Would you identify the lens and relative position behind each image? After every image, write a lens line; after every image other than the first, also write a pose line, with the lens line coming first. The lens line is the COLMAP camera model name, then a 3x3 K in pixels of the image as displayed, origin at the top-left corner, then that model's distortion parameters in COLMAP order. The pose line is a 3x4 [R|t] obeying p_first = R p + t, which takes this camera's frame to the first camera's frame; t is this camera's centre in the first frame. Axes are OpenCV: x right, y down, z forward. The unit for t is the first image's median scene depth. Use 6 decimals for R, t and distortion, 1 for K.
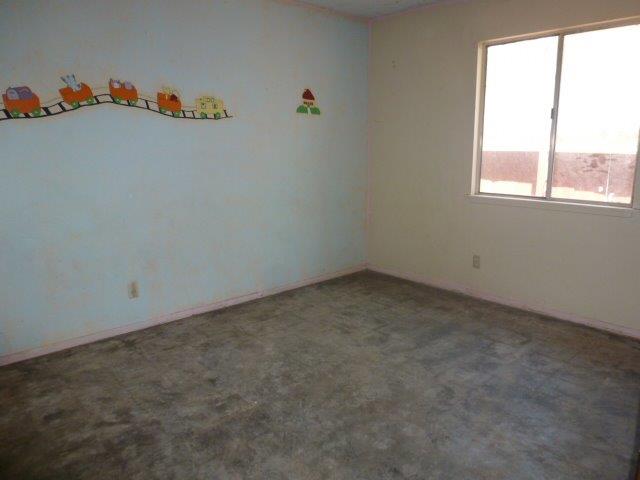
lens RADIAL K [[461.0, 0, 324.9], [0, 461.0, 238.6], [0, 0, 1]] dist [-0.052806, 0.015873]
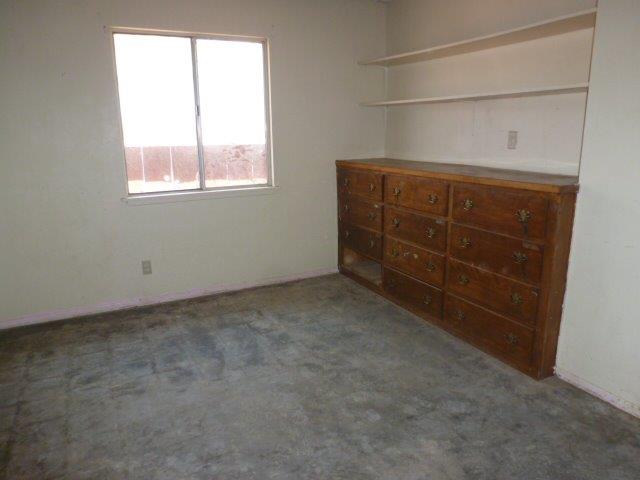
lens RADIAL K [[461.0, 0, 325.3], [0, 461.0, 240.8], [0, 0, 1]] dist [-0.052806, 0.015873]
pose [[0.268847, -0.224154, 0.936737, -0.526522], [0.206330, 0.963369, 0.171310, -0.105173], [-0.940824, 0.147221, 0.305249, 0.445530]]
